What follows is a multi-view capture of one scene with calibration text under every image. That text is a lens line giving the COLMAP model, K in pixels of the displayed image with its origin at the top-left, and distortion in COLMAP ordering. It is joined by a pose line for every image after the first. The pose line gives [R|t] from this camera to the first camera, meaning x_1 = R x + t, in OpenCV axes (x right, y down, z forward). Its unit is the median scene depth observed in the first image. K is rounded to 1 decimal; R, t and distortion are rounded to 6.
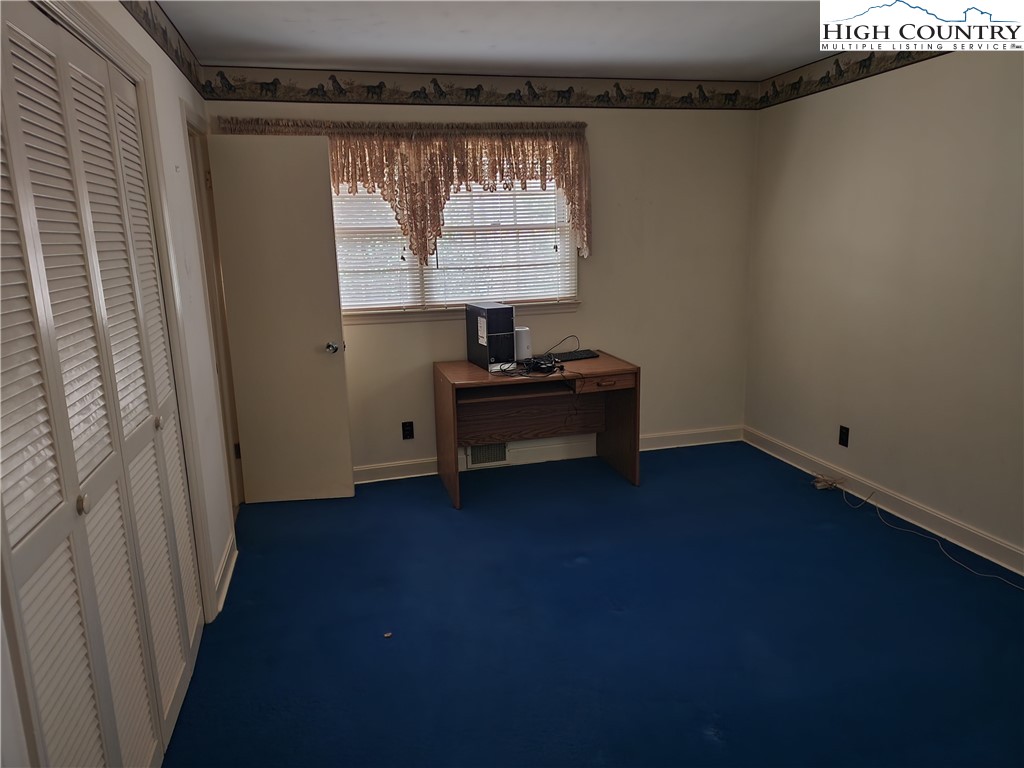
lens RADIAL K [[656.7, 0, 507.6], [0, 656.7, 380.5], [0, 0, 1]] dist [0.031627, -0.002887]
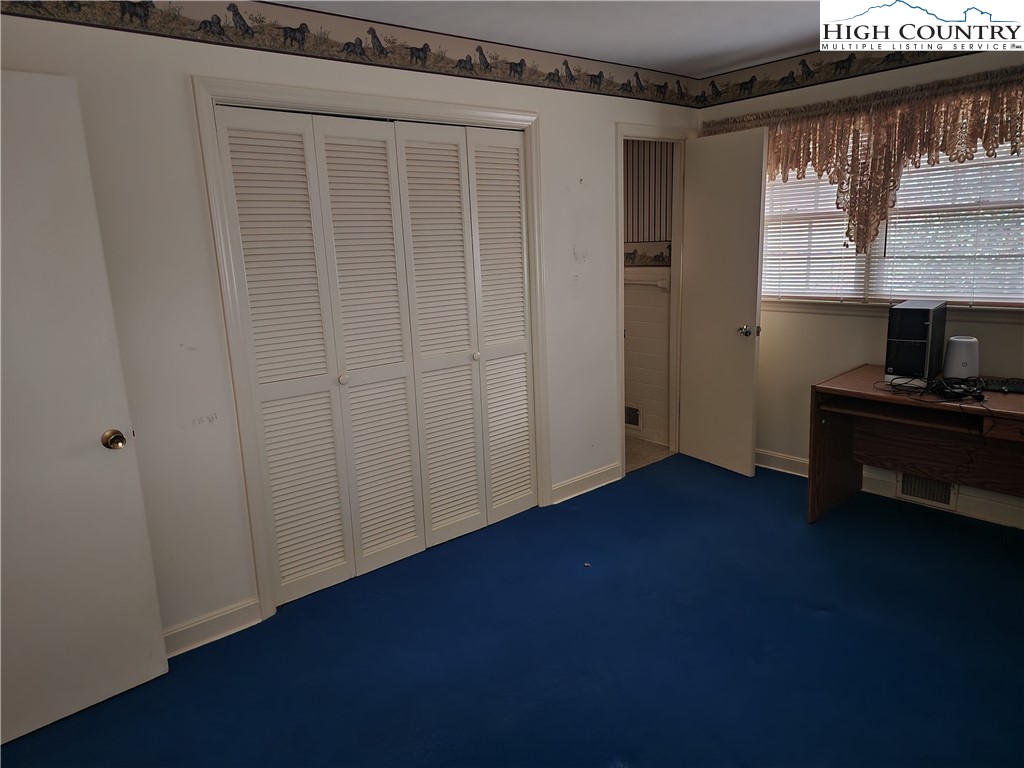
lens RADIAL K [[685.7, 0, 517.0], [0, 685.7, 380.7], [0, 0, 1]] dist [0.071115, -0.060137]
pose [[0.436937, 0.197052, -0.877643, 0.544559], [-0.162763, 0.976923, 0.138311, -0.062627], [0.884644, 0.082415, 0.458926, 0.171516]]
